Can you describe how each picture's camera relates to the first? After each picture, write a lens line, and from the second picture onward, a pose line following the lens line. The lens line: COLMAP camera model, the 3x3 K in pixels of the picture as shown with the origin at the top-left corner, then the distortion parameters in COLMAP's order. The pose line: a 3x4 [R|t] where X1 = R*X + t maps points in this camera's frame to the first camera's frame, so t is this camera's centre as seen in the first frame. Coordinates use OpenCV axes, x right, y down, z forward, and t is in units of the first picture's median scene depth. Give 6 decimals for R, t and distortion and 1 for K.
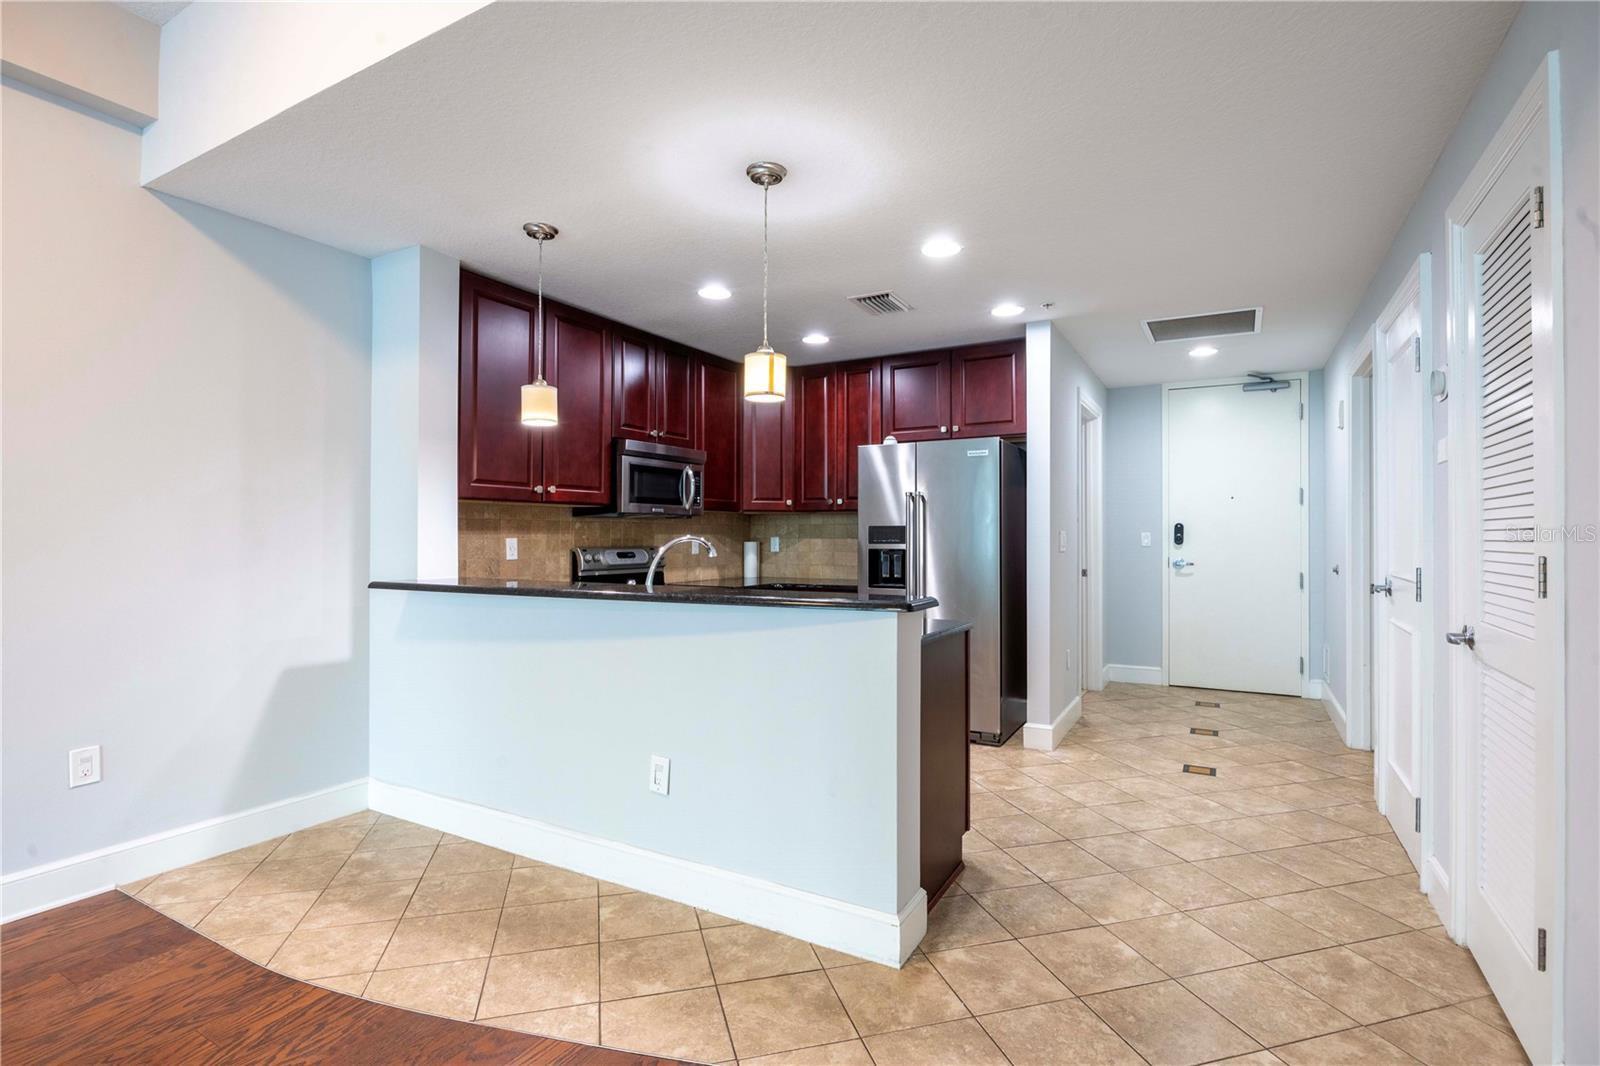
lens RADIAL K [[766.0, 0, 800.0], [0, 766.0, 533.0], [0, 0, 1]] dist [-0.008450, 0.000329]
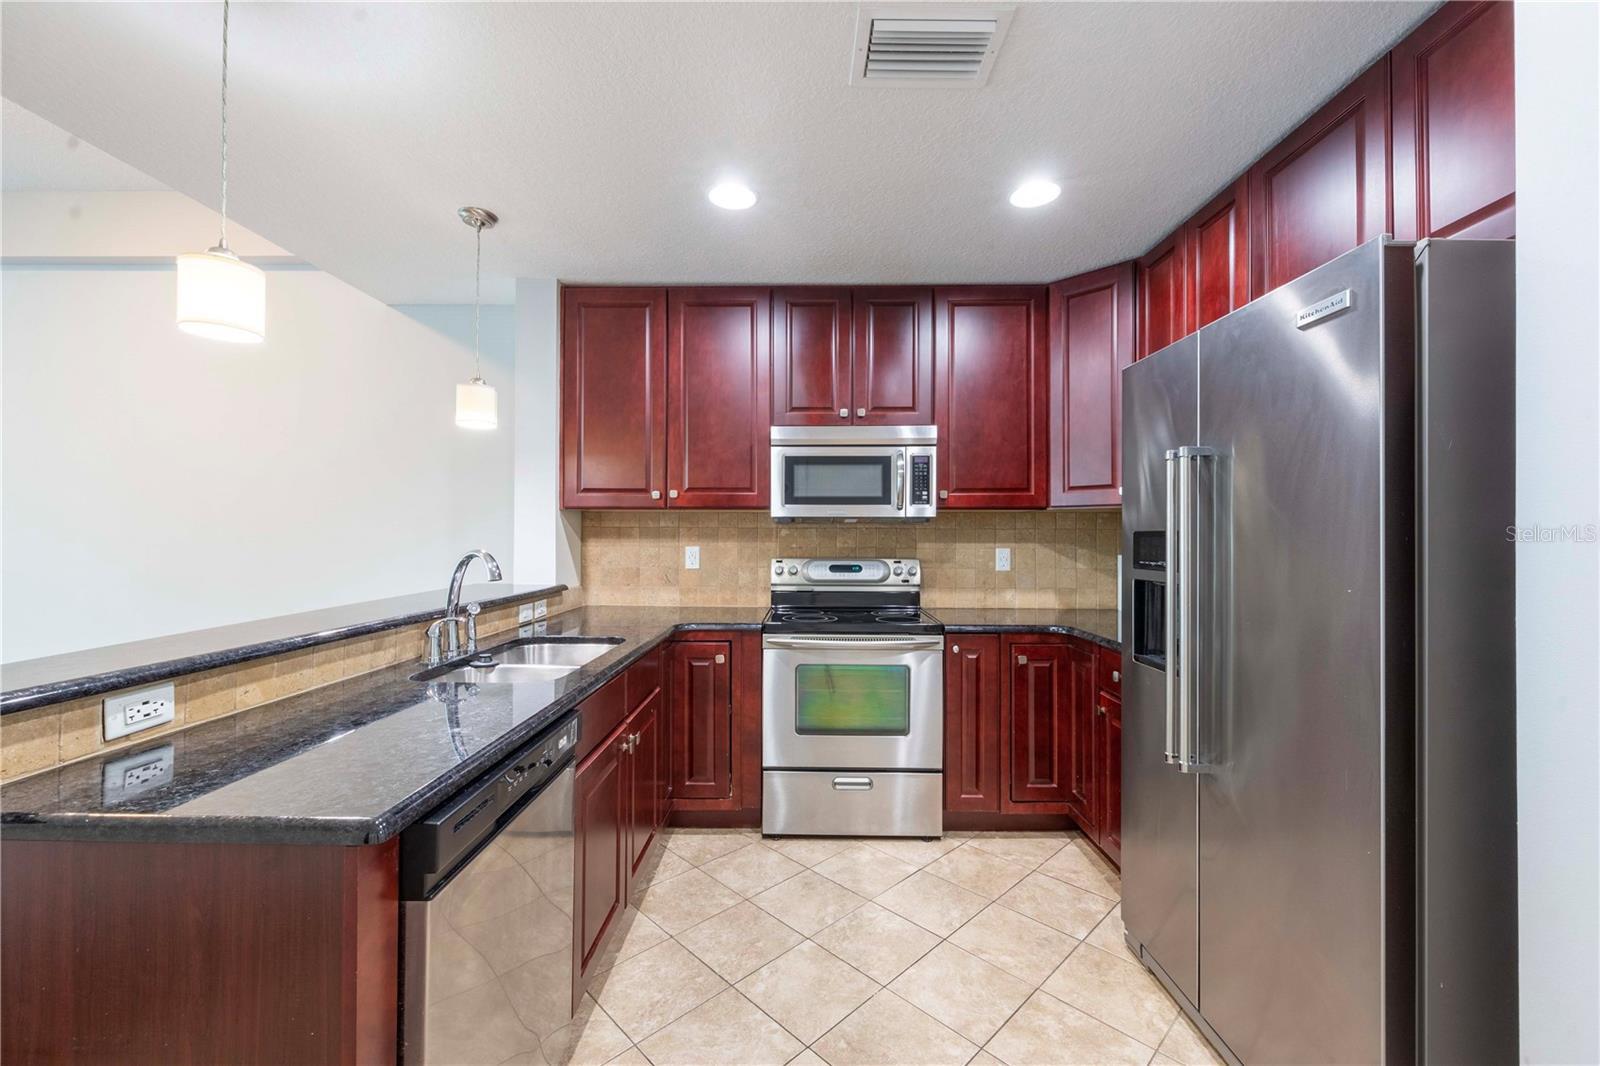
lens RADIAL K [[638.1, 0, 800.0], [0, 638.1, 533.0], [0, 0, 1]] dist [-0.002379, -0.000048]
pose [[0.479839, -0.002005, -0.877354, 0.372295], [-0.001561, 0.999994, -0.003139, -0.007220], [0.877355, 0.002876, 0.479833, 0.687900]]
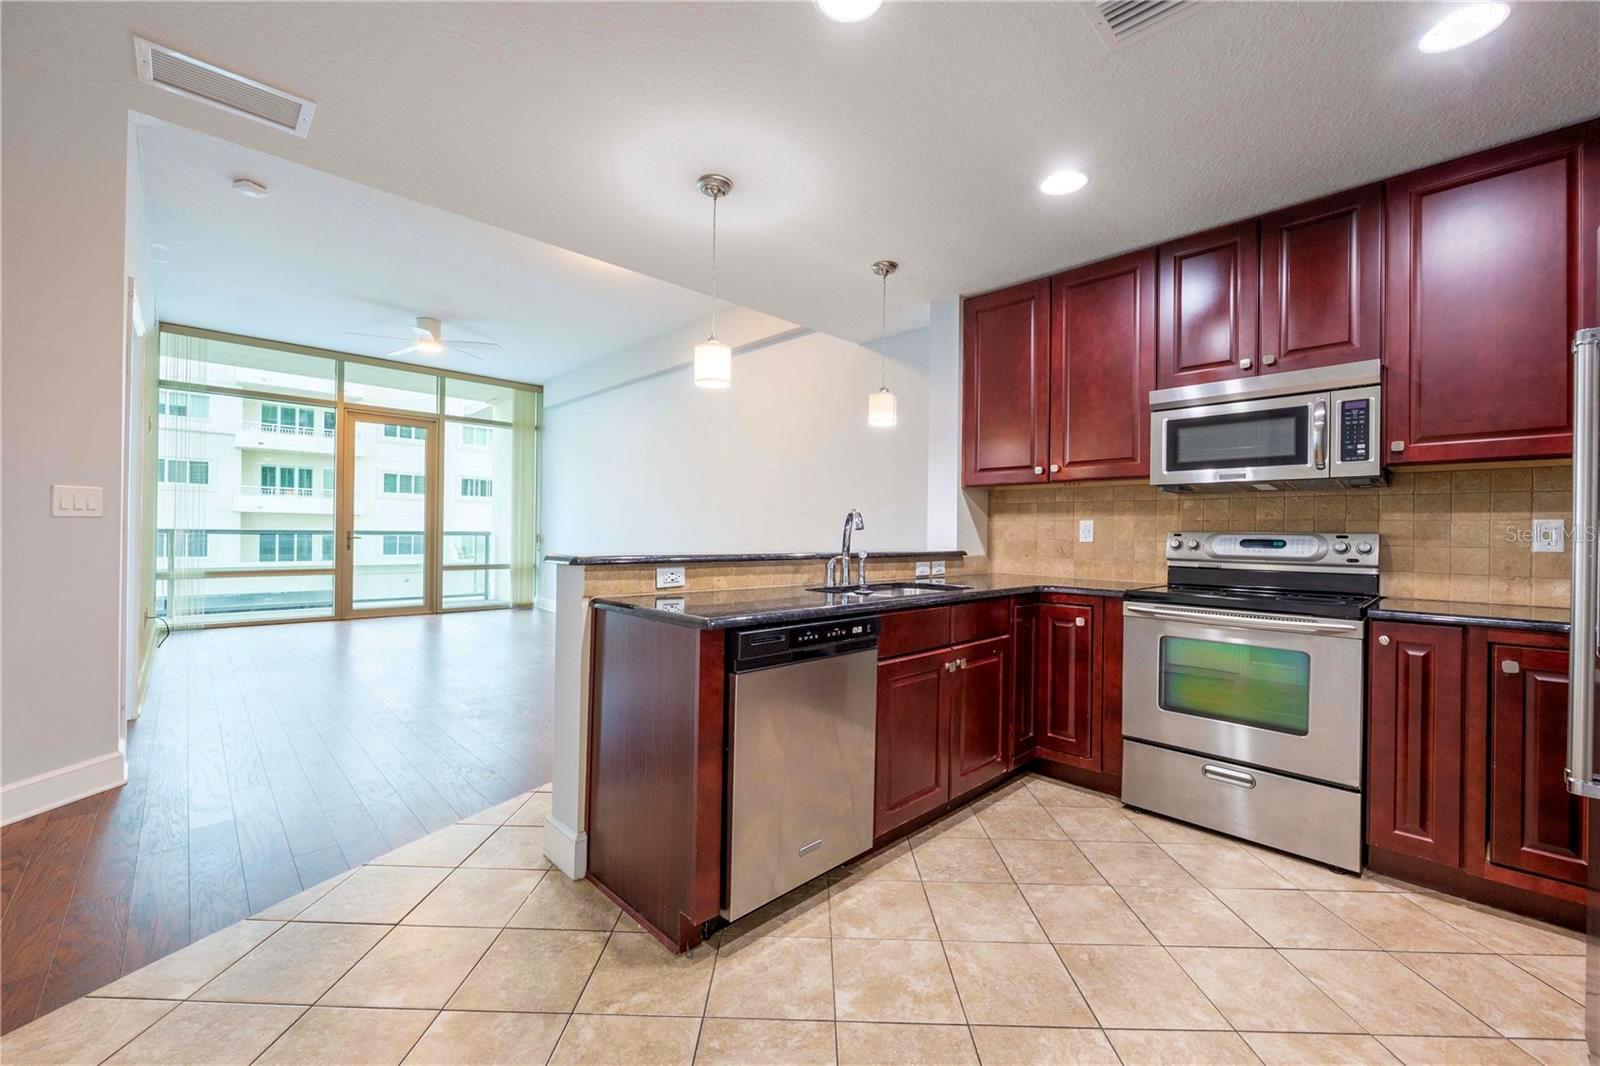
lens RADIAL K [[638.1, 0, 800.0], [0, 638.1, 533.0], [0, 0, 1]] dist [-0.002379, -0.000048]
pose [[-0.283663, -0.003325, -0.958918, 0.488832], [-0.011597, 0.999933, -0.000037, 0.026103], [0.958854, 0.011110, -0.283683, 0.825482]]
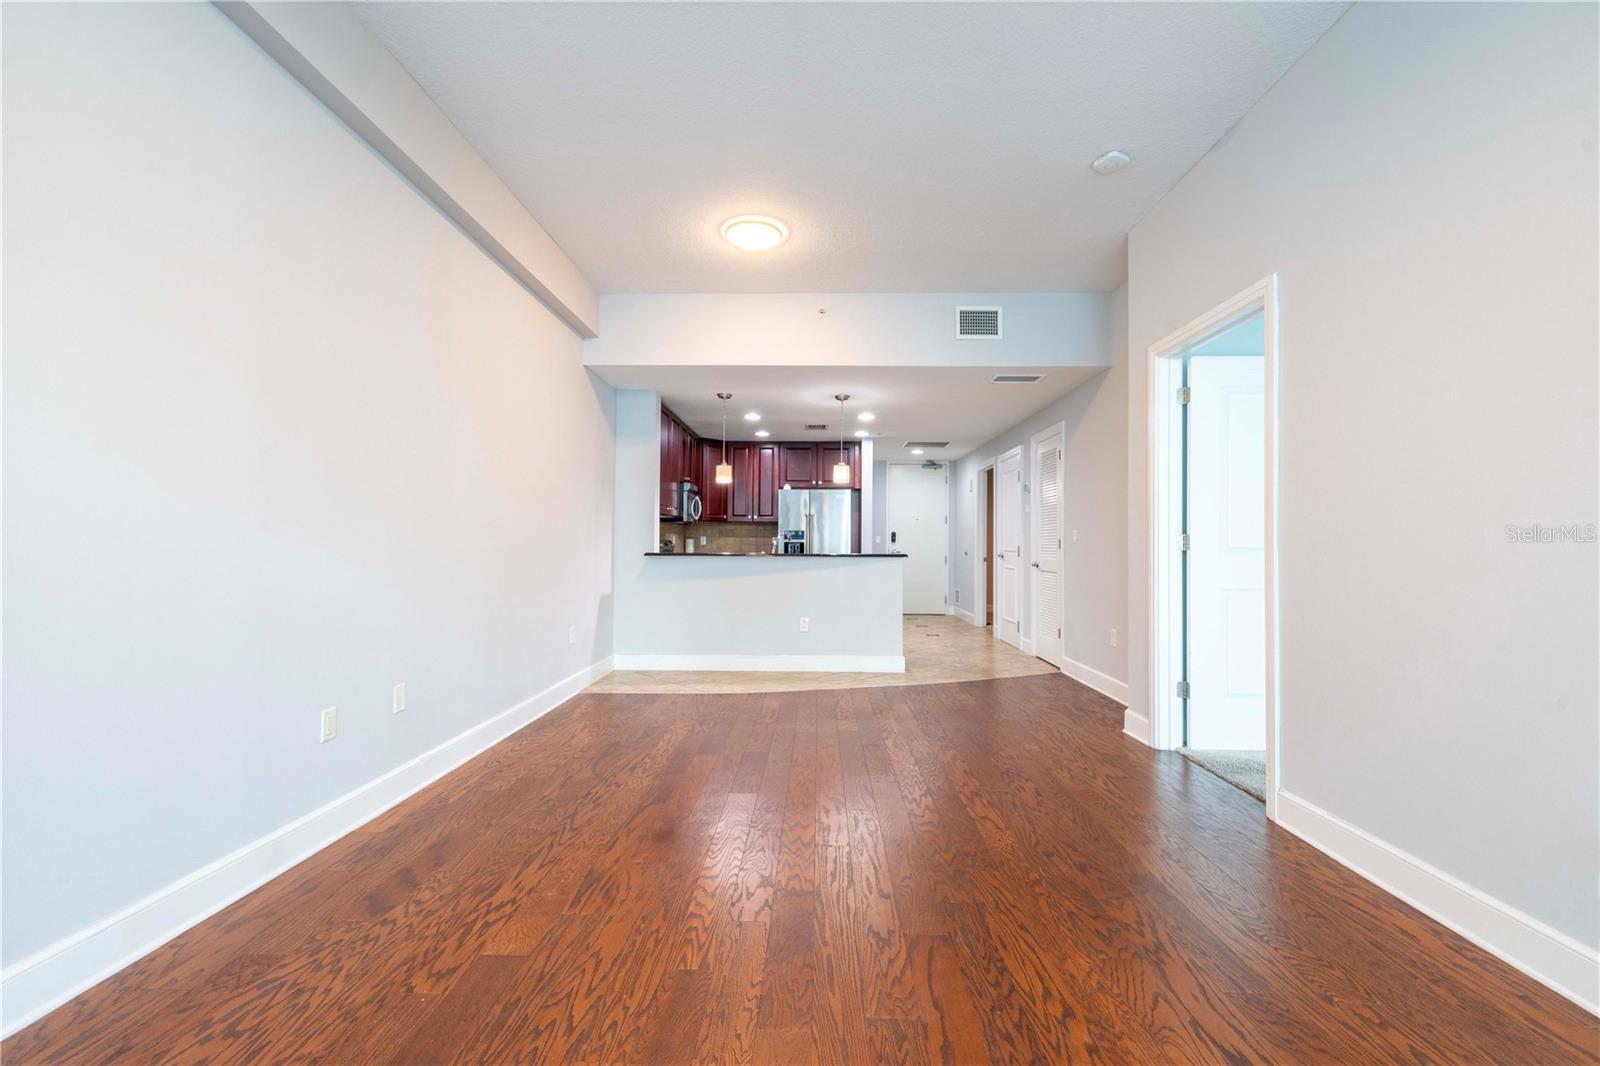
lens RADIAL K [[663.1, 0, 800.0], [0, 663.1, 533.0], [0, 0, 1]] dist [0.001660, 0.000191]
pose [[0.884980, 0.014064, 0.465416, -0.722548], [-0.009211, 0.999877, -0.012701, 0.019976], [-0.465537, 0.006953, 0.885001, -0.568084]]
